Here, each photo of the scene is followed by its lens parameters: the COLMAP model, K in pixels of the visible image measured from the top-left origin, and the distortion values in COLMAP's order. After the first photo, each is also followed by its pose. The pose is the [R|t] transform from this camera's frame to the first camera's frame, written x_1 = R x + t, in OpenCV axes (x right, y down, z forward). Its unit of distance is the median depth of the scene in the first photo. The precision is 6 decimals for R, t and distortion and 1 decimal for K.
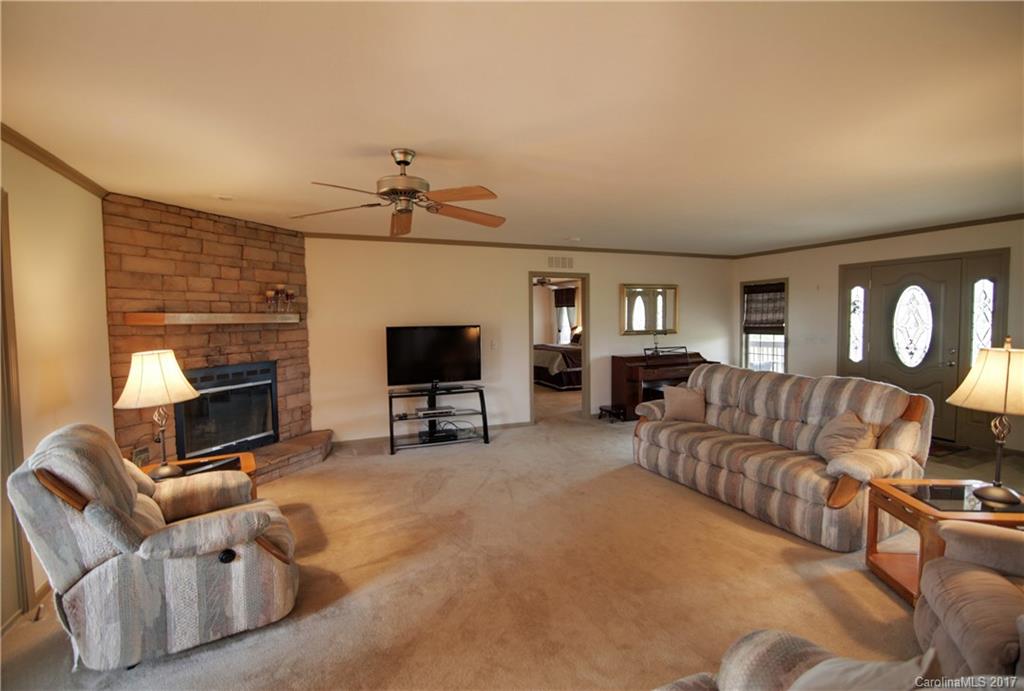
lens RADIAL K [[471.3, 0, 508.3], [0, 471.3, 342.7], [0, 0, 1]] dist [-0.020254, -0.000051]
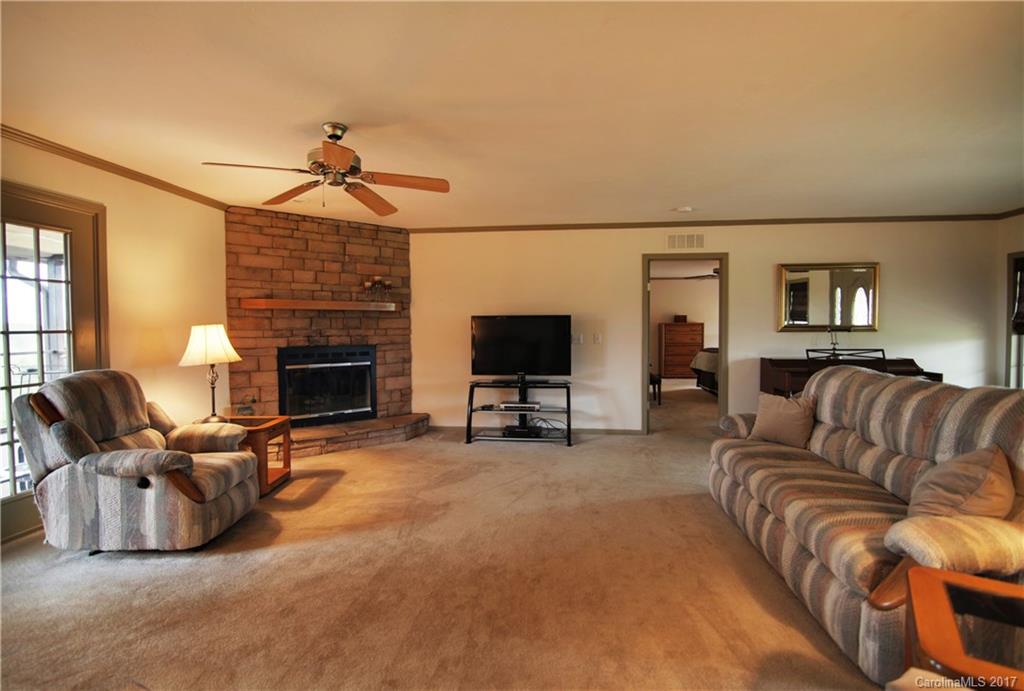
lens RADIAL K [[480.9, 0, 512.0], [0, 480.9, 342.1], [0, 0, 1]] dist [-0.021317, 0.001367]
pose [[0.872140, 0.023397, -0.488696, 0.382342], [-0.031924, 0.999449, -0.009123, 0.034908], [0.488213, 0.023558, 0.872407, 0.180707]]
